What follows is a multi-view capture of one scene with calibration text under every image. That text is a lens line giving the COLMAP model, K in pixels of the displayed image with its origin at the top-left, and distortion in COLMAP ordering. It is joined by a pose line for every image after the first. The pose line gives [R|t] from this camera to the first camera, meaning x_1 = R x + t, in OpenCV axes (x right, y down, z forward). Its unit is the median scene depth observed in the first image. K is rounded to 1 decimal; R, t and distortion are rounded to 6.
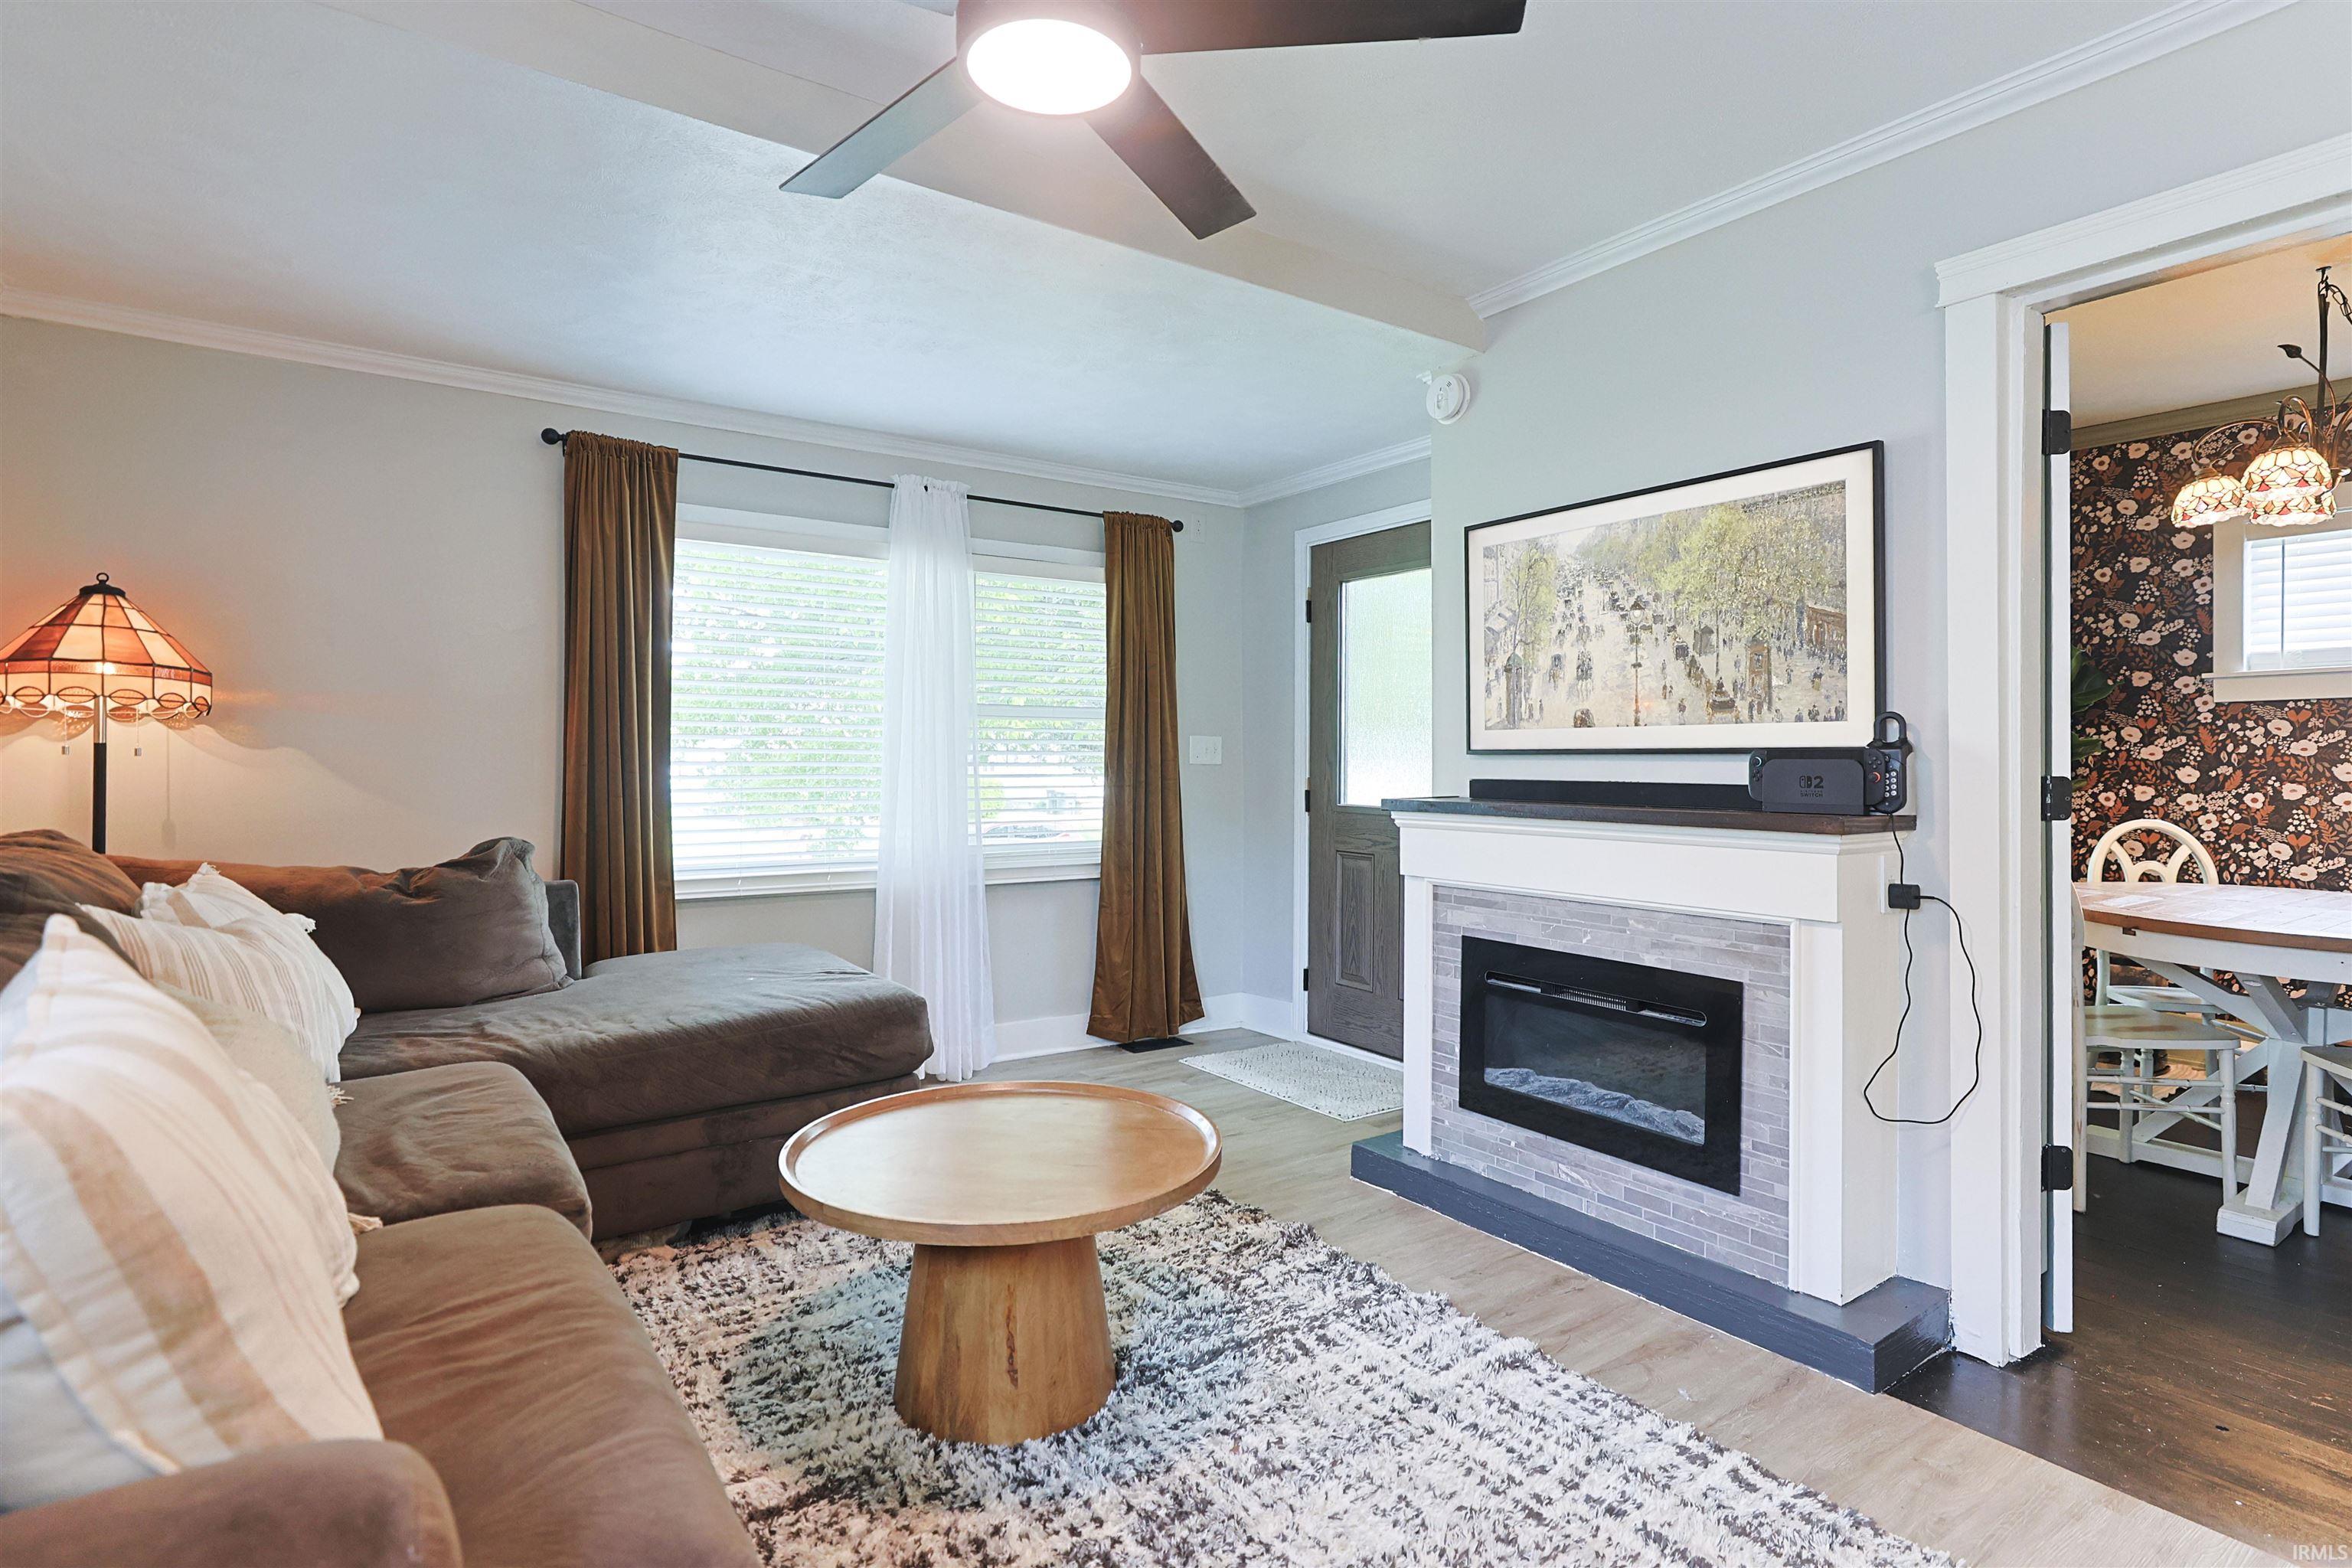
lens RADIAL K [[1194.0, 0, 1211.7], [0, 1194.0, 753.7], [0, 0, 1]] dist [-0.006764, -0.000430]
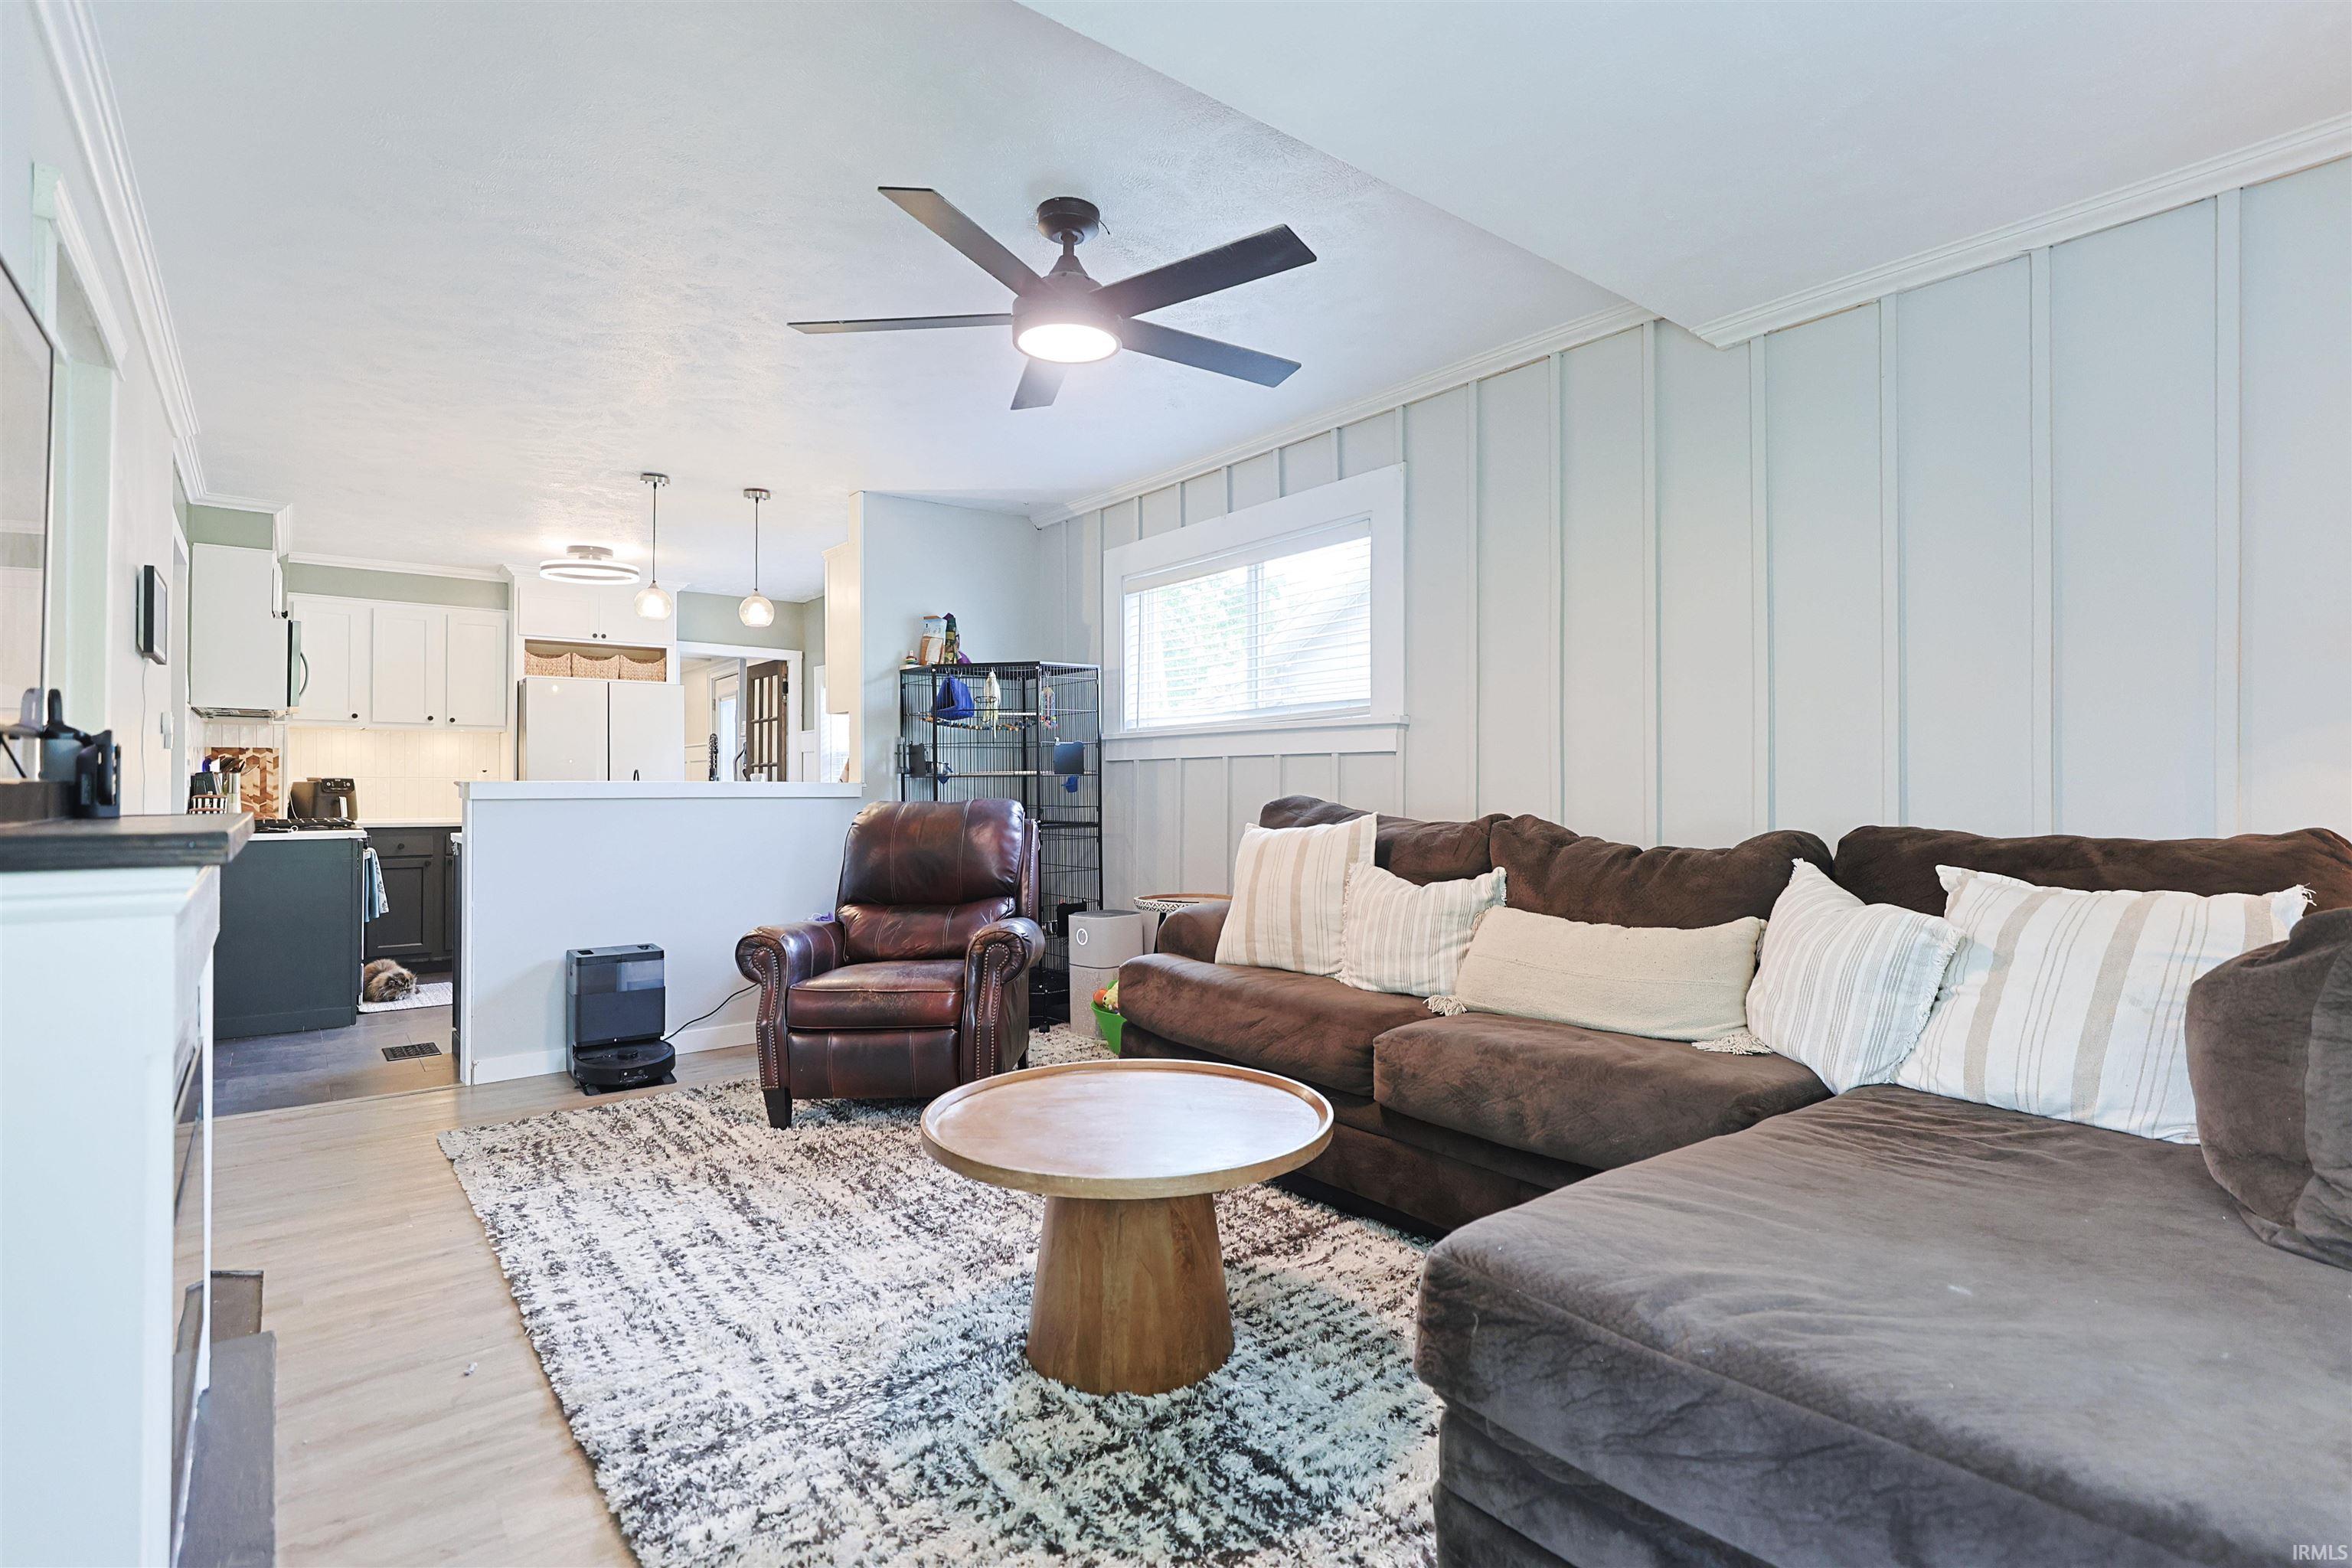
lens RADIAL K [[1144.5, 0, 1176.0], [0, 1144.5, 784.0], [0, 0, 1]] dist [-0.002402, -0.000087]
pose [[-0.999391, 0.002015, -0.034828, -0.148839], [0.002318, 0.999960, -0.008670, 0.037335], [0.034809, -0.008746, -0.999356, 1.687082]]
